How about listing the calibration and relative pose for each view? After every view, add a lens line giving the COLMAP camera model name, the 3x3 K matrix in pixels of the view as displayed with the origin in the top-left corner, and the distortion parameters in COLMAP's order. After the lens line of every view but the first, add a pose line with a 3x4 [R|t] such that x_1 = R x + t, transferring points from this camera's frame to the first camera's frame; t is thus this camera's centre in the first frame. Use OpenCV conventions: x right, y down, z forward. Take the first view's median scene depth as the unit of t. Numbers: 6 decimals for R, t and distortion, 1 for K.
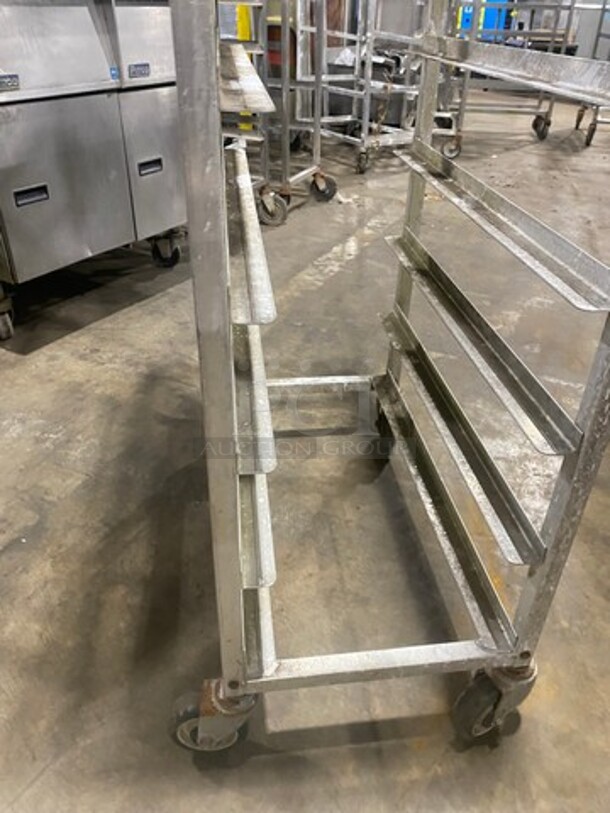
lens RADIAL K [[611.2, 0, 304.4], [0, 611.2, 381.5], [0, 0, 1]] dist [-0.018308, 0.003094]
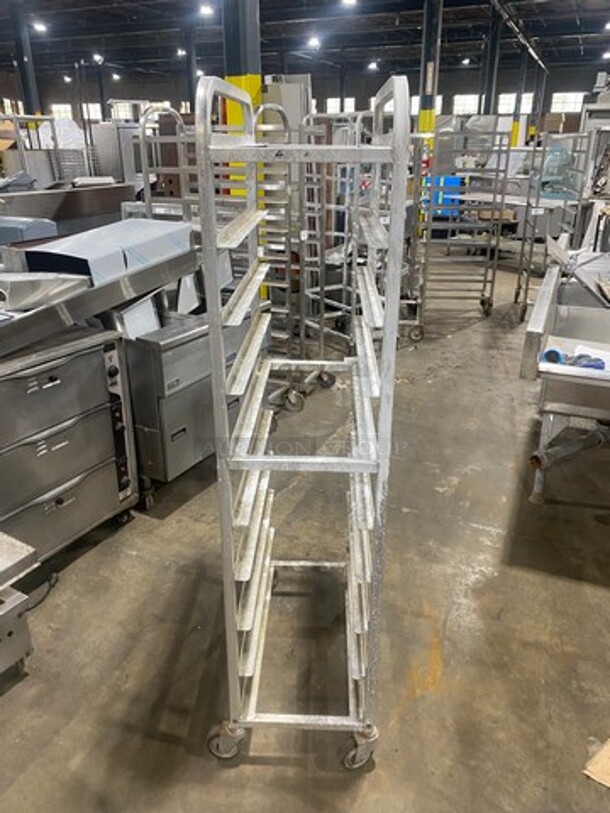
lens RADIAL K [[626.7, 0, 304.5], [0, 626.7, 382.7], [0, 0, 1]] dist [0.004208, -0.075646]
pose [[0.999436, -0.021058, 0.026160, -0.060720], [0.025135, 0.985668, -0.166813, -0.068809], [-0.022272, 0.167377, 0.985641, -0.459029]]
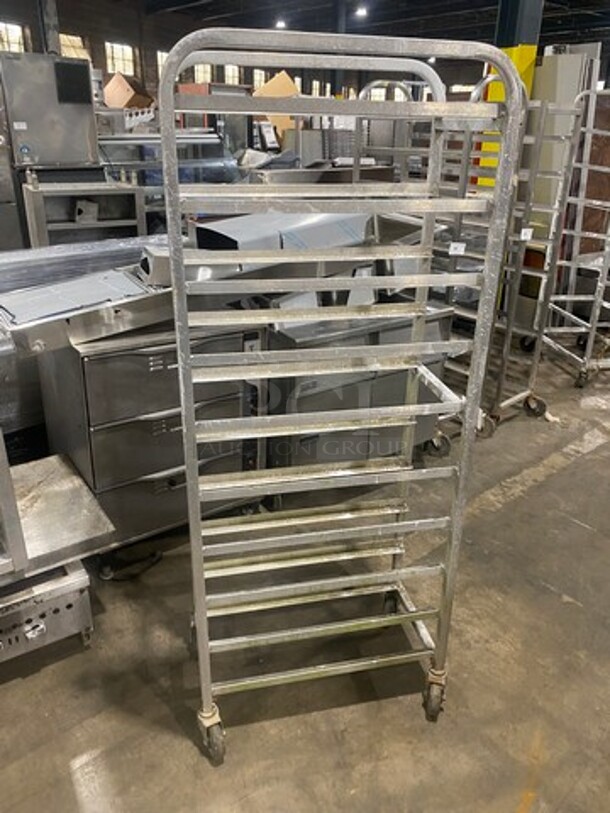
lens RADIAL K [[611.2, 0, 304.4], [0, 611.2, 381.5], [0, 0, 1]] dist [-0.018308, 0.003094]
pose [[0.902651, 0.163592, -0.398069, 0.095525], [-0.218444, 0.971091, -0.096254, -0.155429], [0.370815, 0.173839, 0.912292, -0.286803]]
